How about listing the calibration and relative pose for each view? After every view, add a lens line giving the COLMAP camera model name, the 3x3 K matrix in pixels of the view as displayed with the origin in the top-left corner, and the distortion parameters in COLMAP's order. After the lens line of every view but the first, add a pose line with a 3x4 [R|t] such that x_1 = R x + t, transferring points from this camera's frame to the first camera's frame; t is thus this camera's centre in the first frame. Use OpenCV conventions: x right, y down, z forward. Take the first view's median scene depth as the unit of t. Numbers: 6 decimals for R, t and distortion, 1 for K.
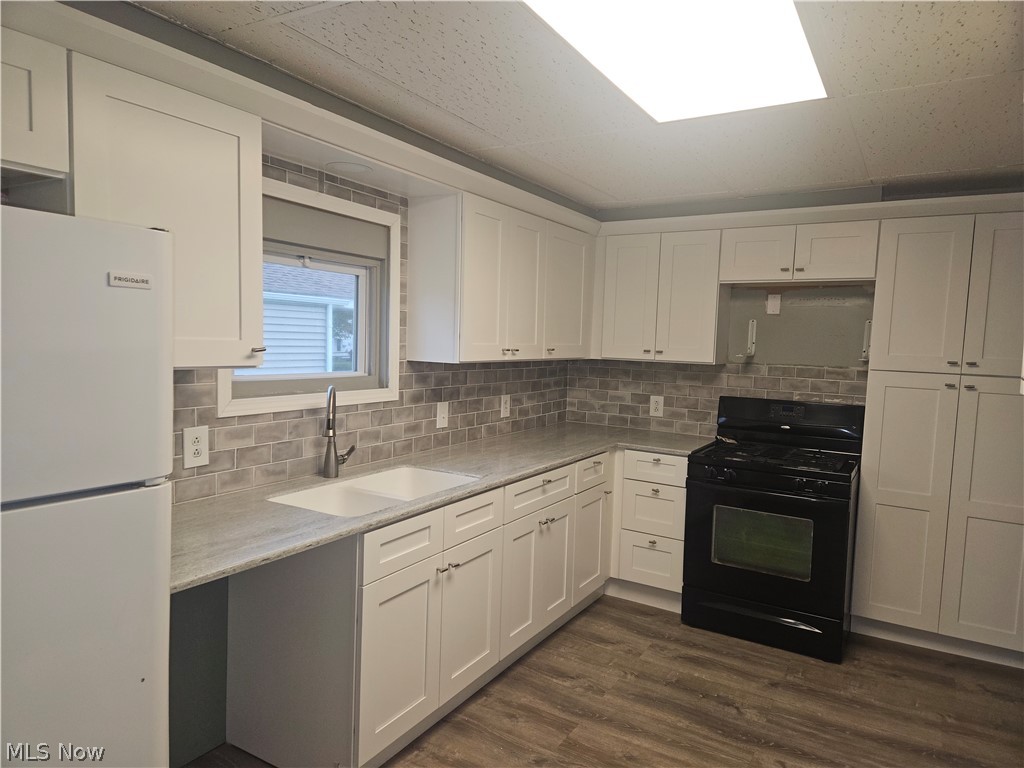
lens RADIAL K [[683.0, 0, 502.1], [0, 683.0, 380.3], [0, 0, 1]] dist [0.066914, -0.047748]
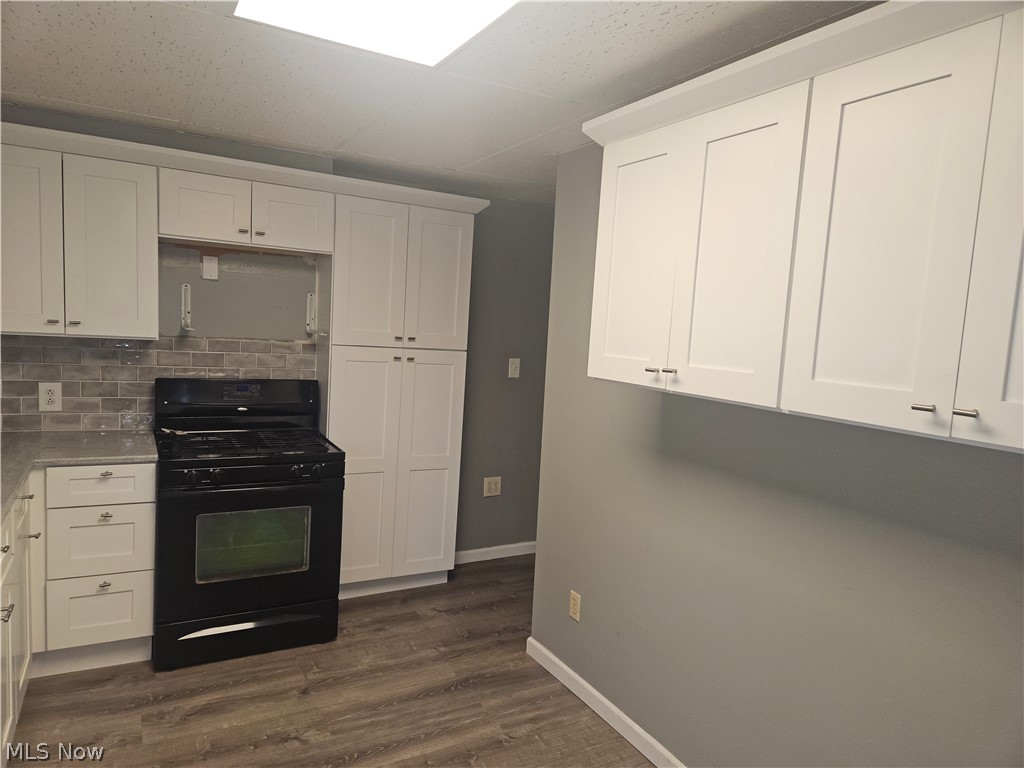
lens RADIAL K [[683.0, 0, 509.4], [0, 683.0, 390.5], [0, 0, 1]] dist [0.066914, -0.047748]
pose [[0.498206, -0.088249, 0.862556, -0.212323], [0.012276, 0.995425, 0.094753, -0.041698], [-0.866972, -0.036618, 0.497010, 0.289487]]
